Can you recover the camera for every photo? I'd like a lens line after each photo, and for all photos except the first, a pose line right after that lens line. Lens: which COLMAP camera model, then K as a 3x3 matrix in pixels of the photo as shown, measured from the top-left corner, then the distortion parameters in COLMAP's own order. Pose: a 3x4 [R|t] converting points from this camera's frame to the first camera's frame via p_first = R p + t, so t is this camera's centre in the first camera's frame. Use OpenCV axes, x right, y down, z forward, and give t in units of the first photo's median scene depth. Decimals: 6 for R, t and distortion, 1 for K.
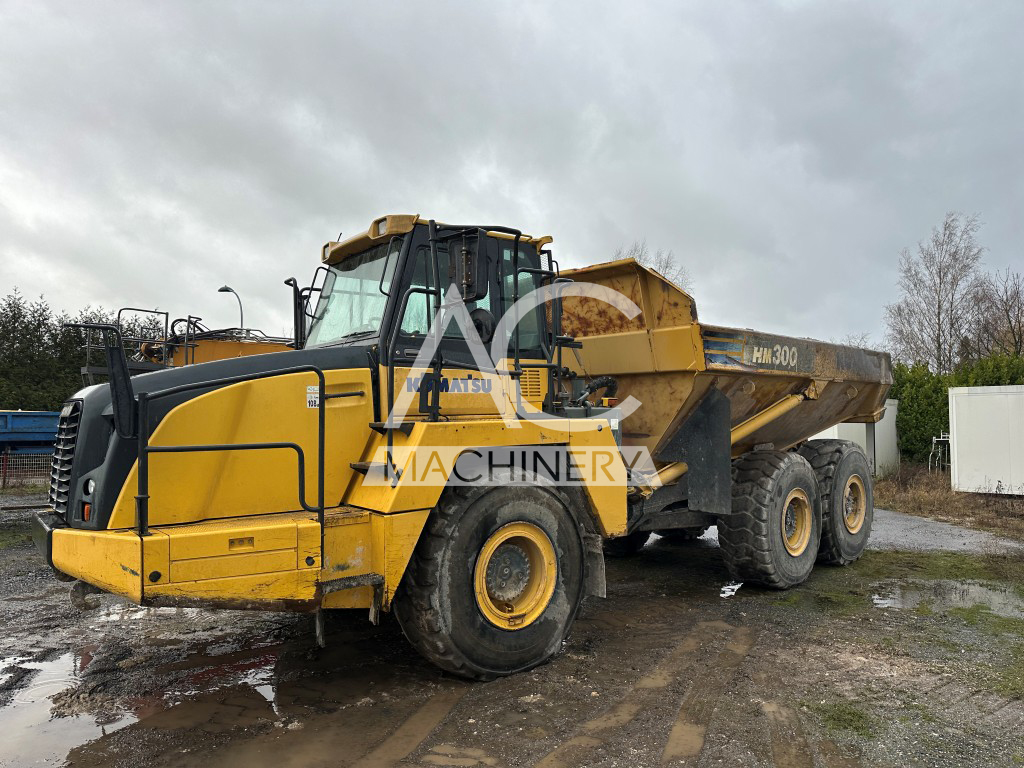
lens RADIAL K [[718.5, 0, 547.1], [0, 718.5, 391.2], [0, 0, 1]] dist [0.095279, -0.112968]
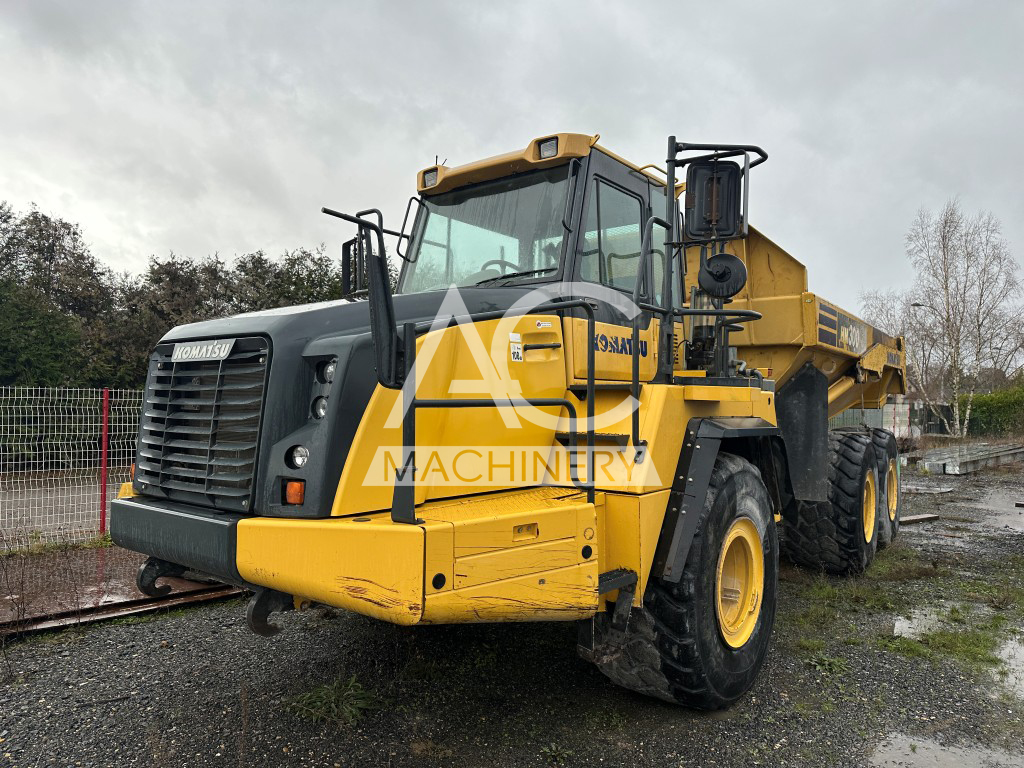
lens RADIAL K [[700.7, 0, 512.0], [0, 700.7, 384.0], [0, 0, 1]] dist [0.087894, -0.102964]
pose [[0.968217, 0.025456, 0.248812, -0.467326], [-0.025732, 0.999667, -0.002145, 0.045183], [-0.248784, -0.004326, 0.968549, 0.233688]]
